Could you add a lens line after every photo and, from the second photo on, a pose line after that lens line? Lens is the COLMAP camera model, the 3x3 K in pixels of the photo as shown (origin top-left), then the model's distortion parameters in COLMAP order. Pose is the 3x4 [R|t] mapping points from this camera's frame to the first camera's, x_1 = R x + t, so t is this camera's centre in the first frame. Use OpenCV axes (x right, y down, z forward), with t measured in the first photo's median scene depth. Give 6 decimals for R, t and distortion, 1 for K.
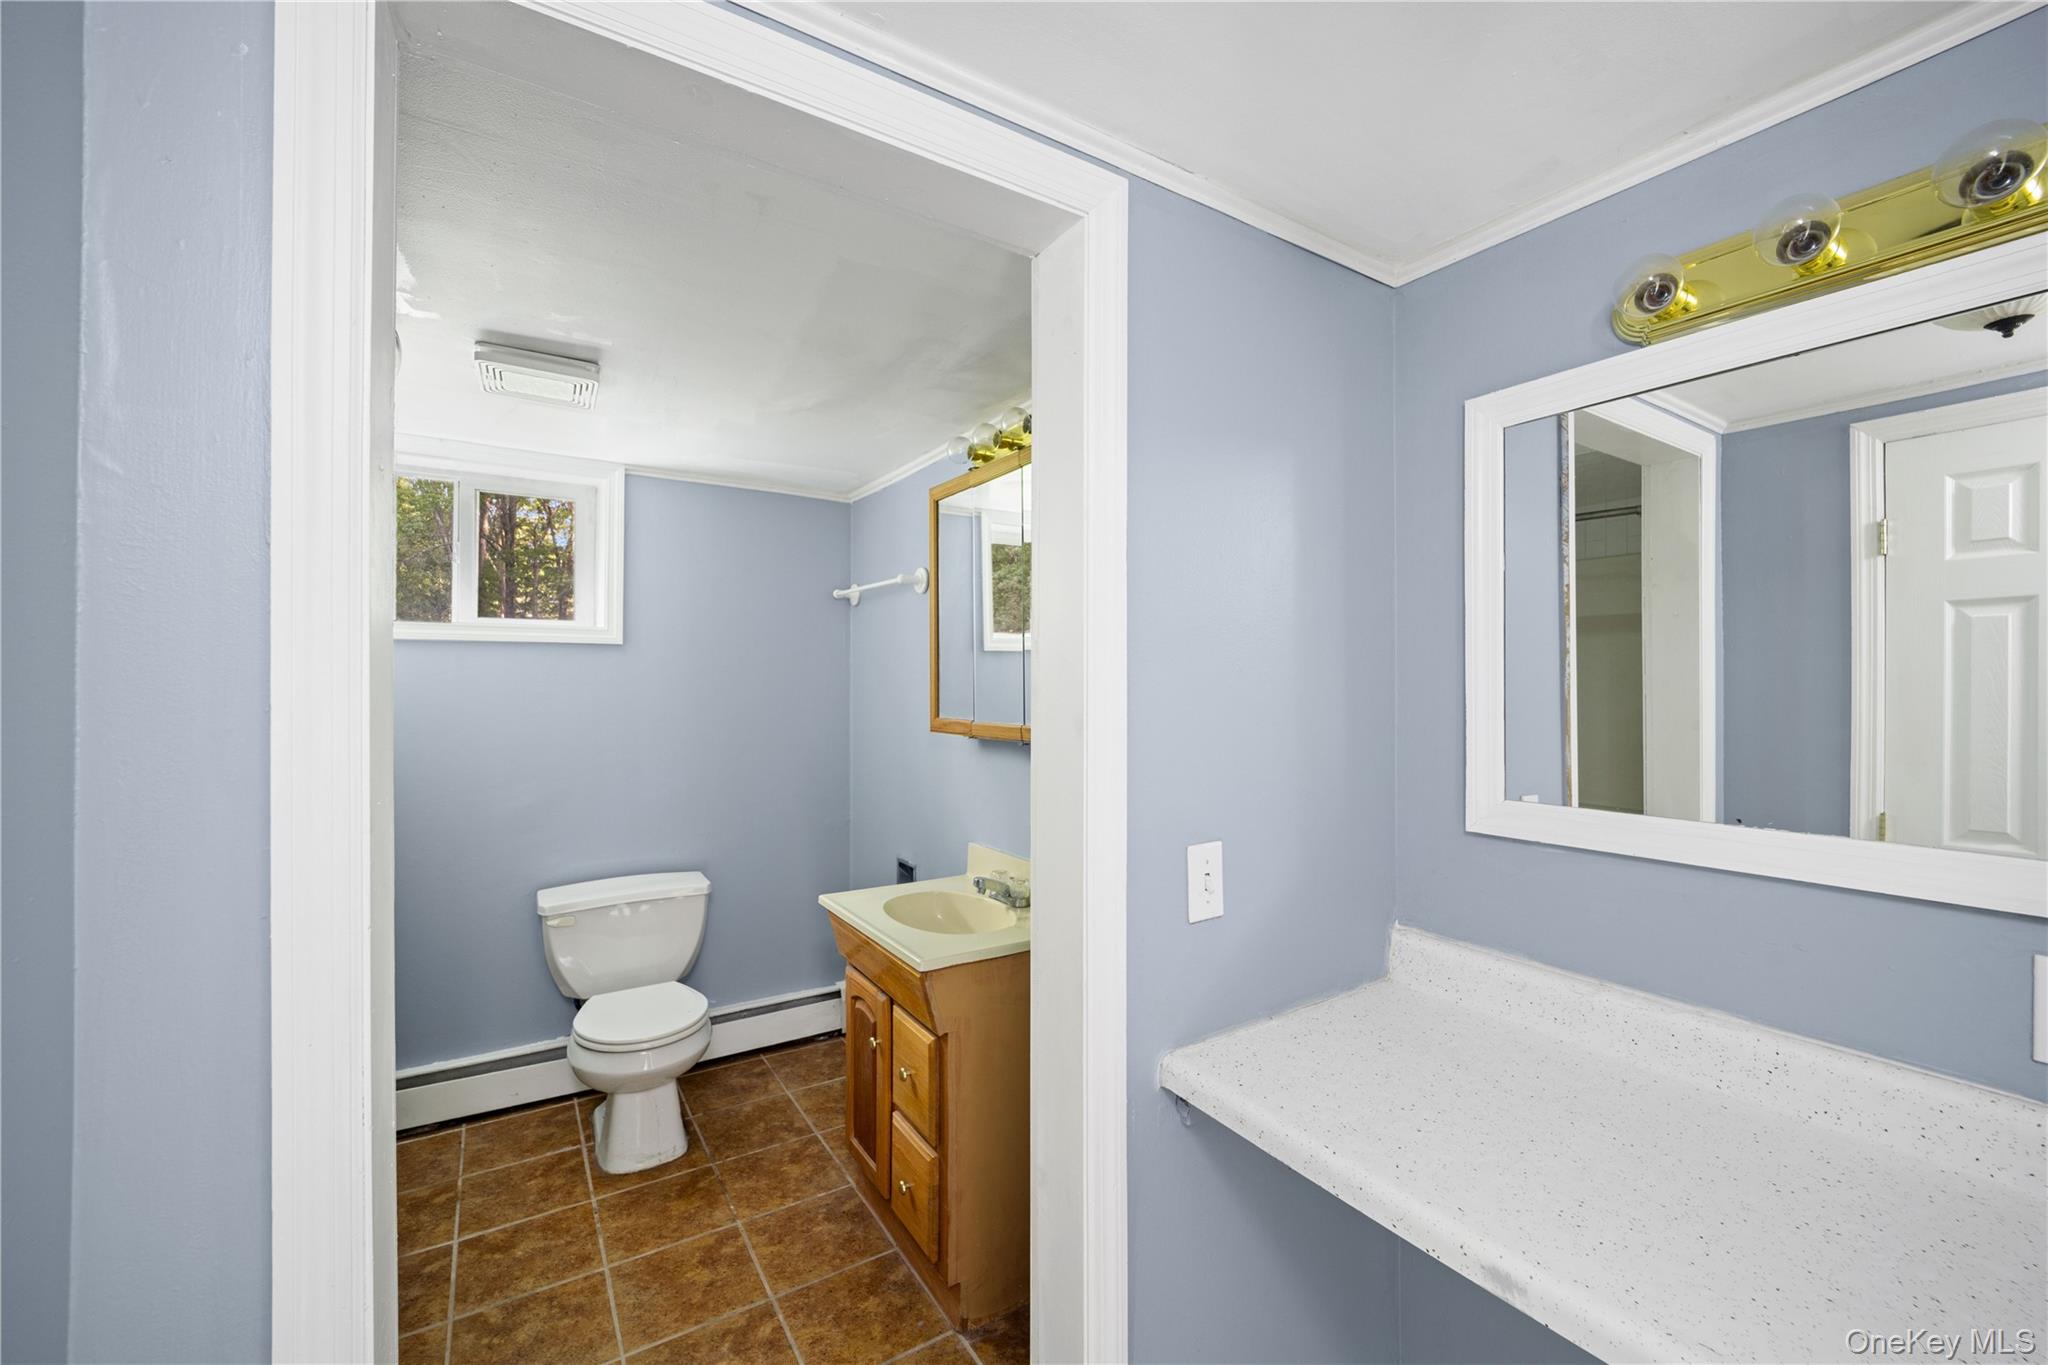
lens RADIAL K [[828.4, 0, 1026.8], [0, 828.4, 680.4], [0, 0, 1]] dist [-0.003970, -0.000625]
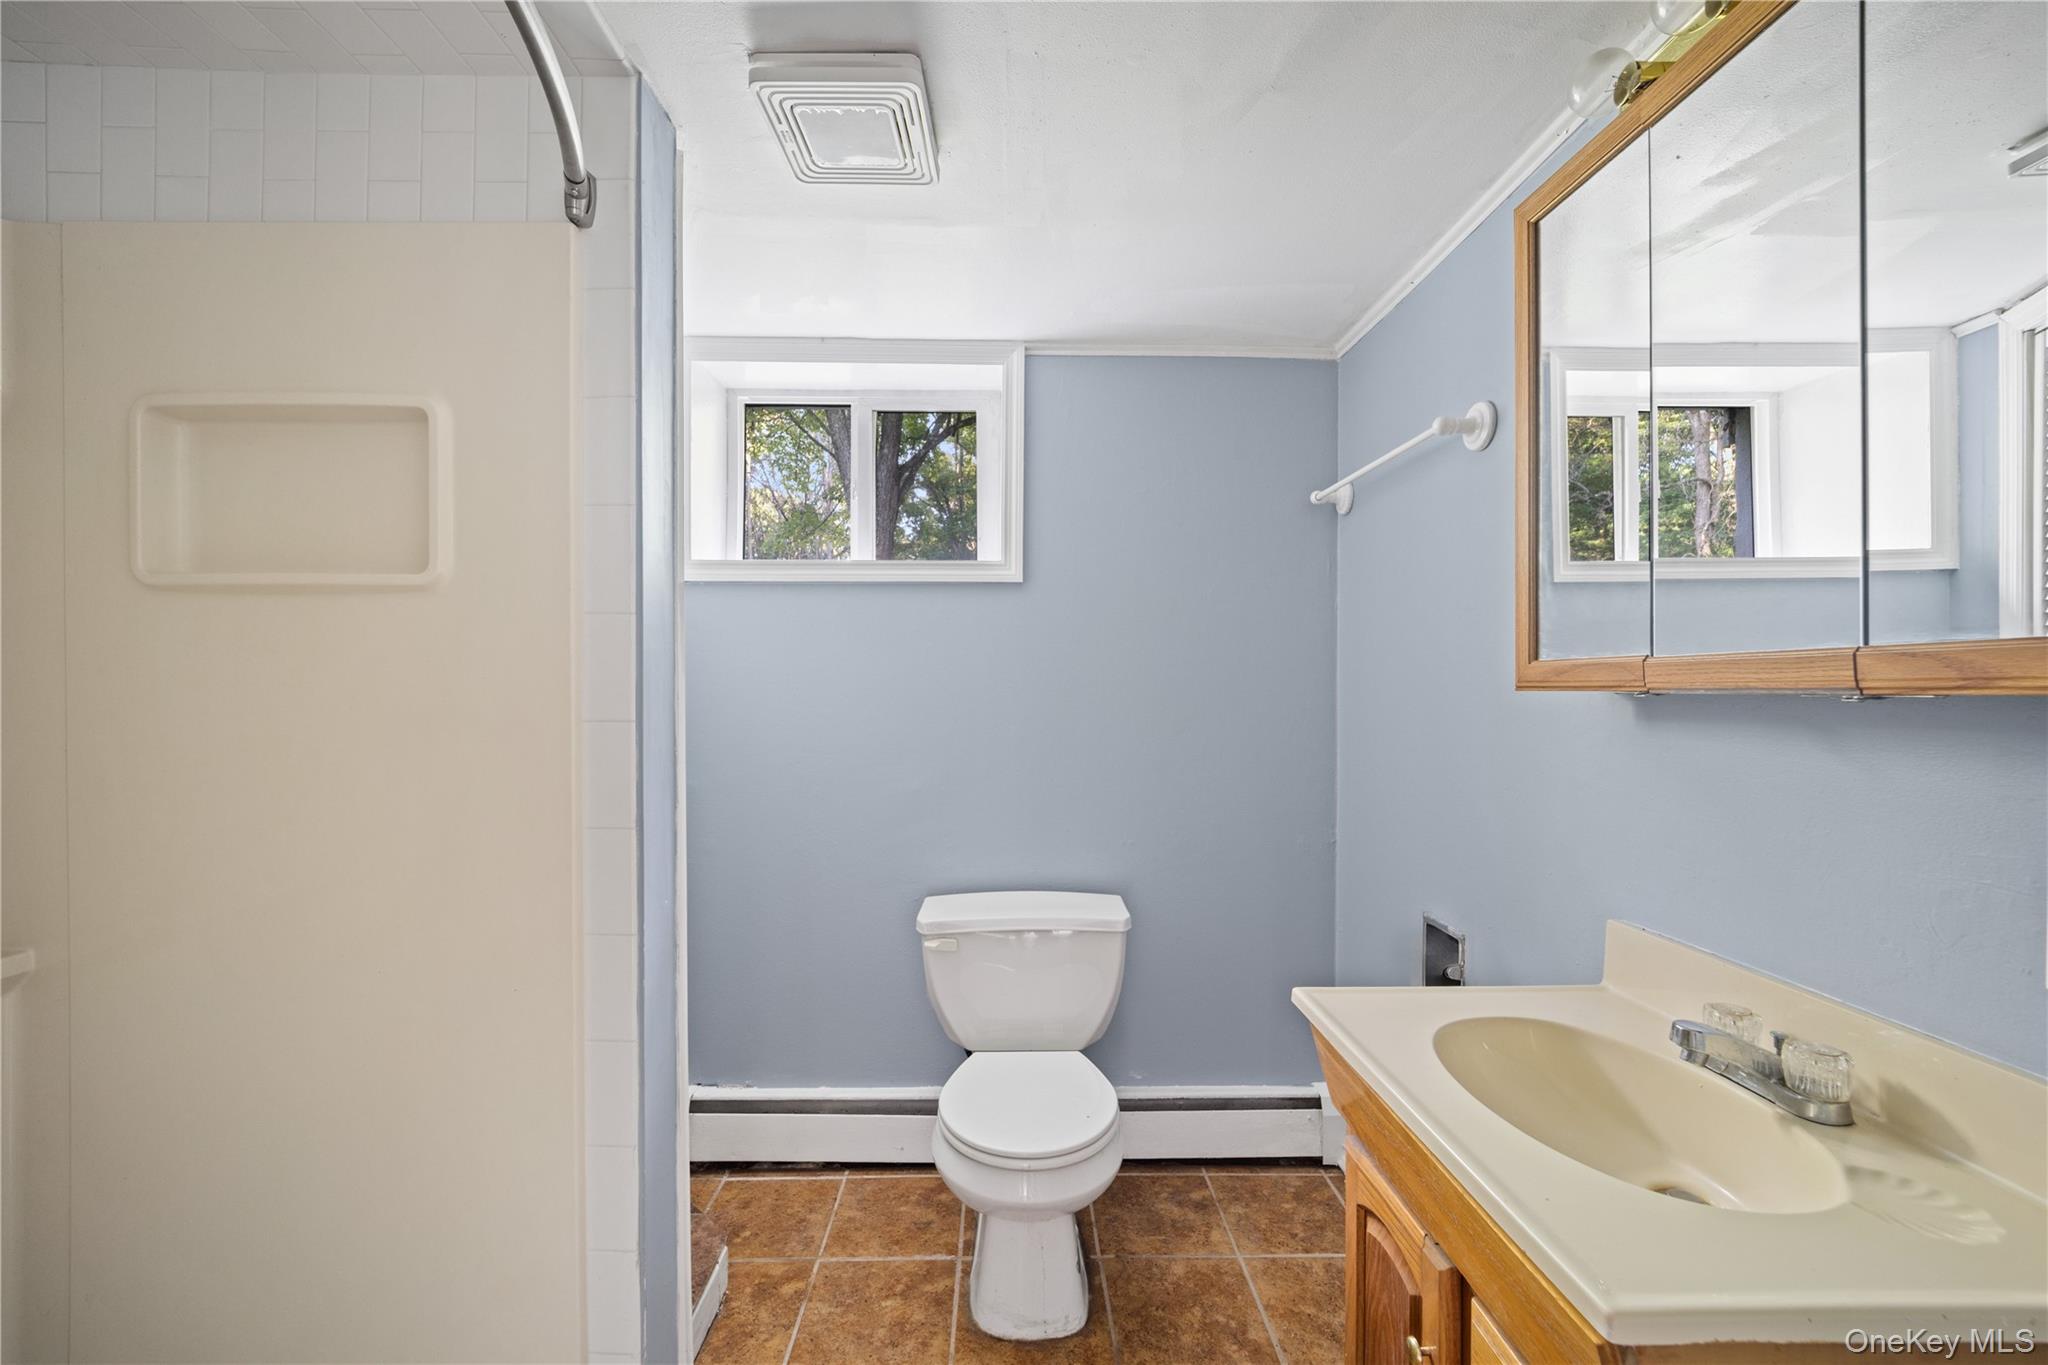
lens RADIAL K [[828.4, 0, 1021.7], [0, 828.4, 685.9], [0, 0, 1]] dist [-0.003970, -0.000625]
pose [[0.852375, -0.001315, -0.522929, -0.102421], [-0.000748, 0.999993, -0.003733, 0.057459], [0.522930, 0.003573, 0.852368, 0.385183]]
